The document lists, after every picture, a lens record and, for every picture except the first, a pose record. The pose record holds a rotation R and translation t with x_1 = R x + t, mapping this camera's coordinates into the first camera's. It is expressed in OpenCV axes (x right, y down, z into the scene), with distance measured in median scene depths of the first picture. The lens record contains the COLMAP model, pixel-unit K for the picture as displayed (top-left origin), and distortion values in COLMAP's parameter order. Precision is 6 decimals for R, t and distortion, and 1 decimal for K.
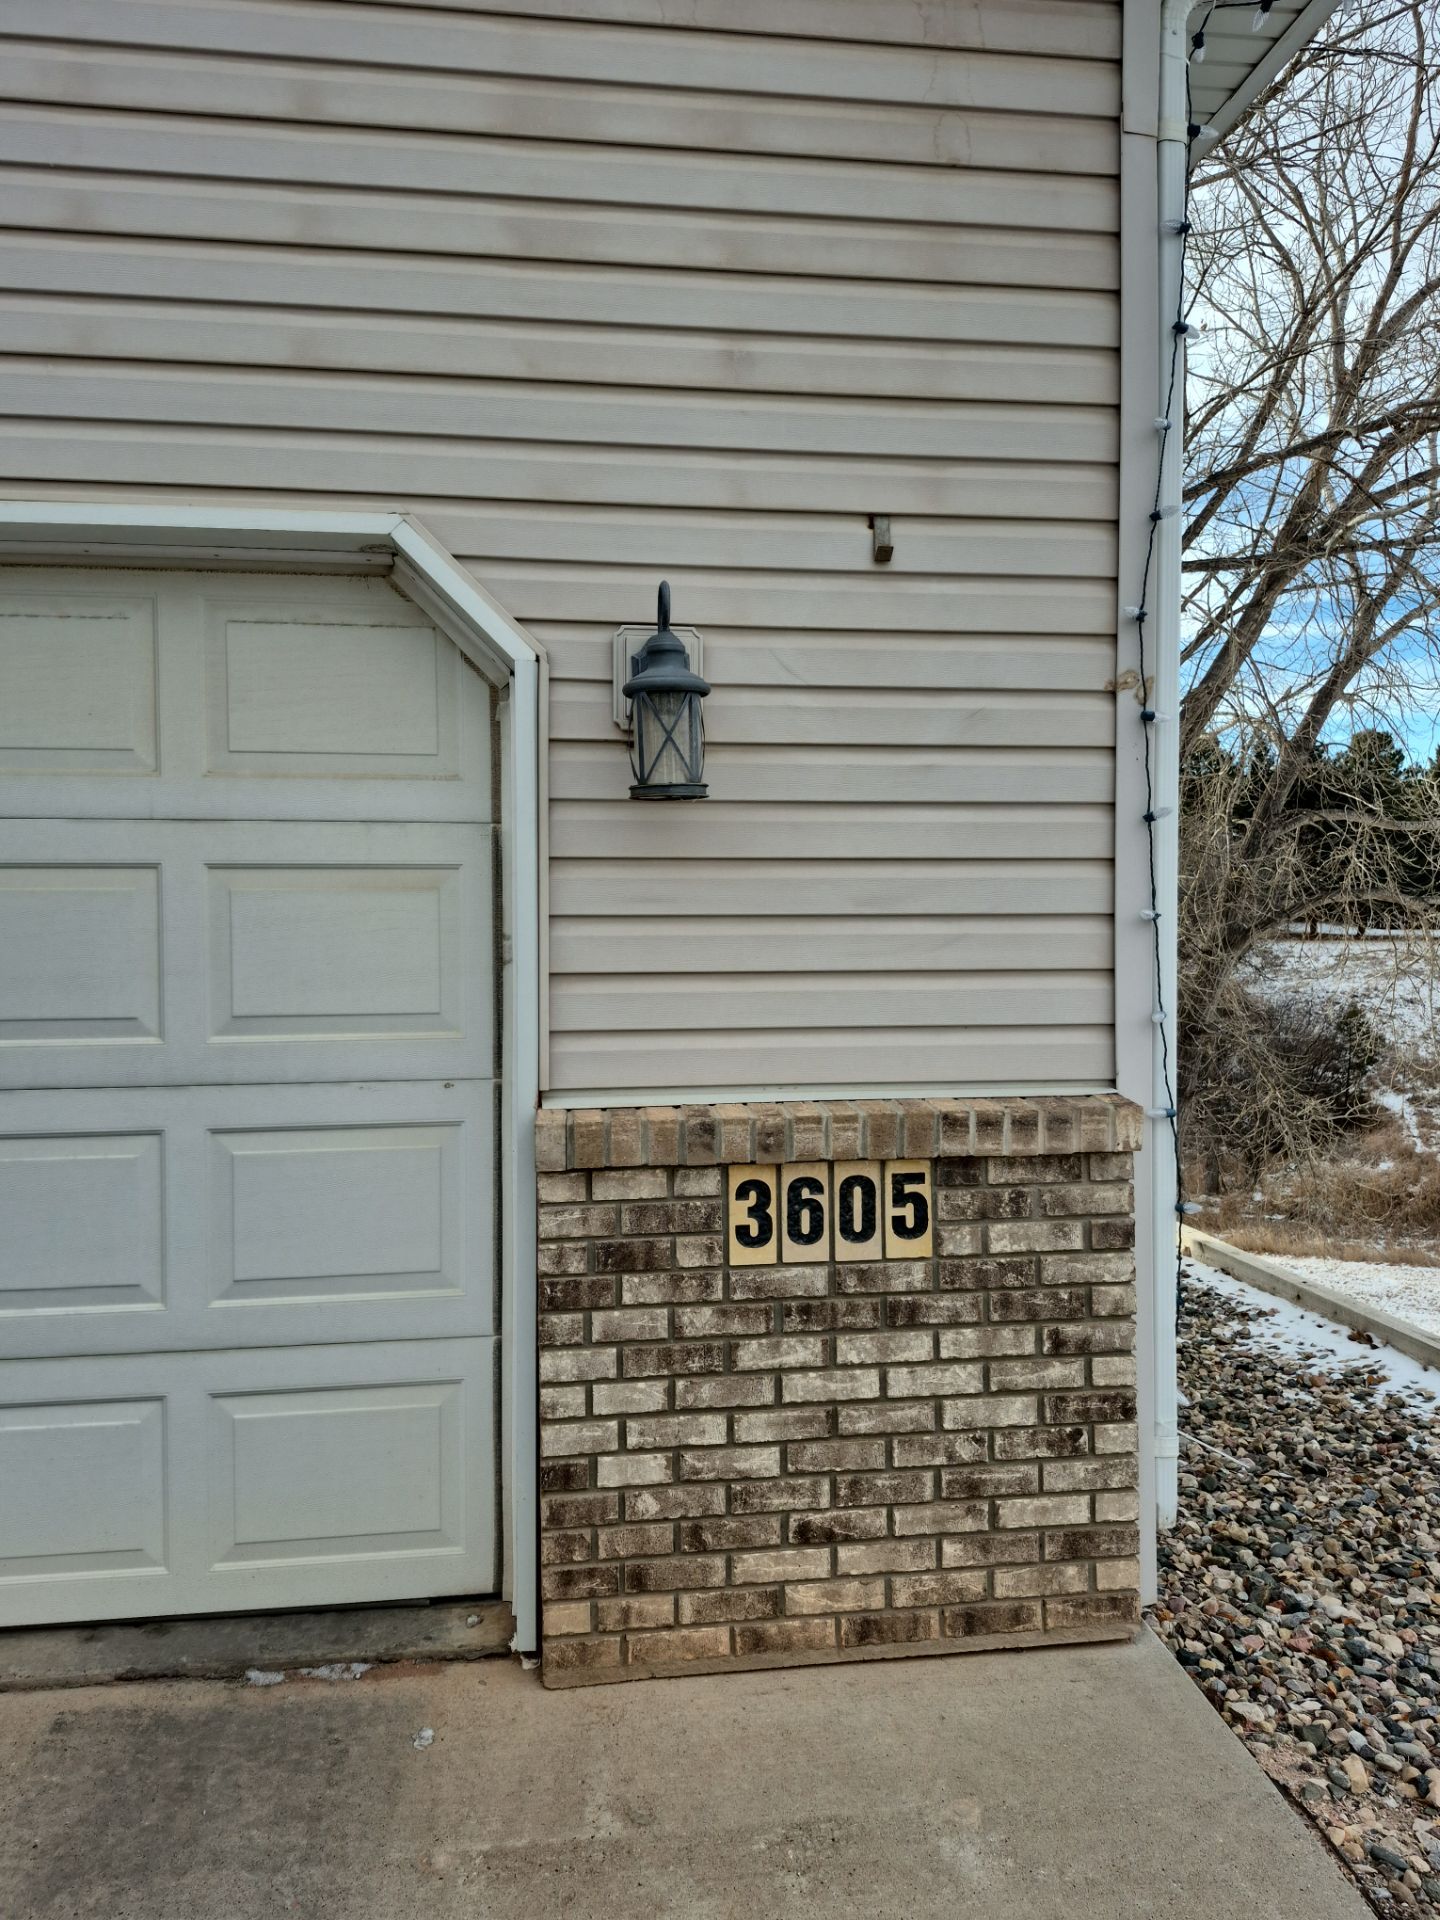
lens RADIAL K [[1338.6, 0, 731.1], [0, 1338.6, 947.9], [0, 0, 1]] dist [0.065645, -0.057576]
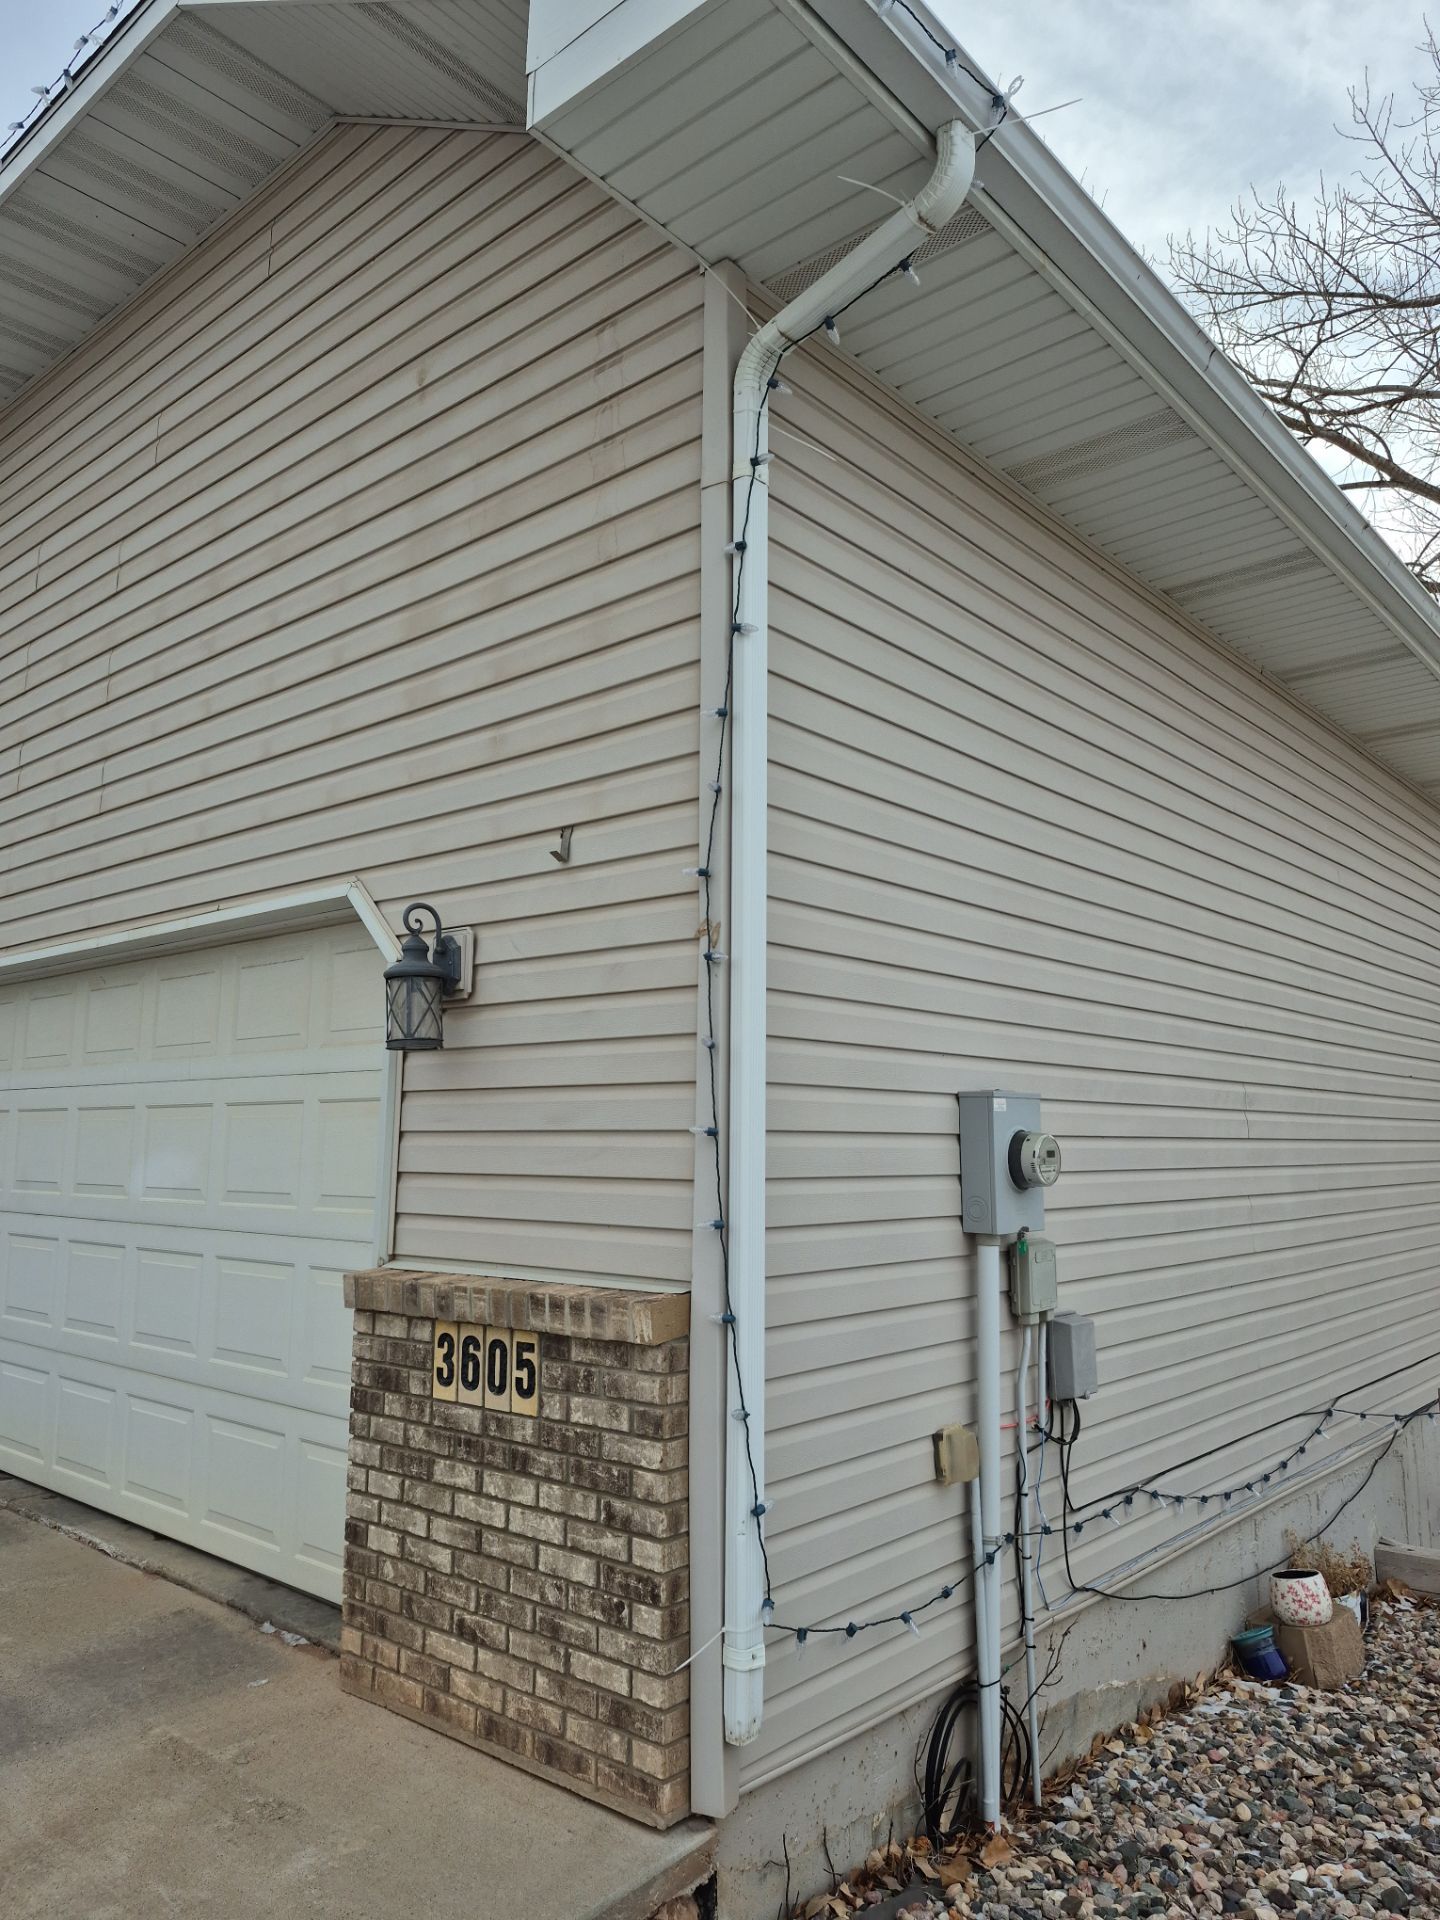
lens RADIAL K [[1338.6, 0, 732.4], [0, 1338.6, 963.0], [0, 0, 1]] dist [0.065645, -0.057576]
pose [[0.659139, -0.096439, -0.745812, 1.226878], [-0.017360, 0.989528, -0.143296, -0.003889], [0.751821, 0.107399, 0.650562, 0.300212]]
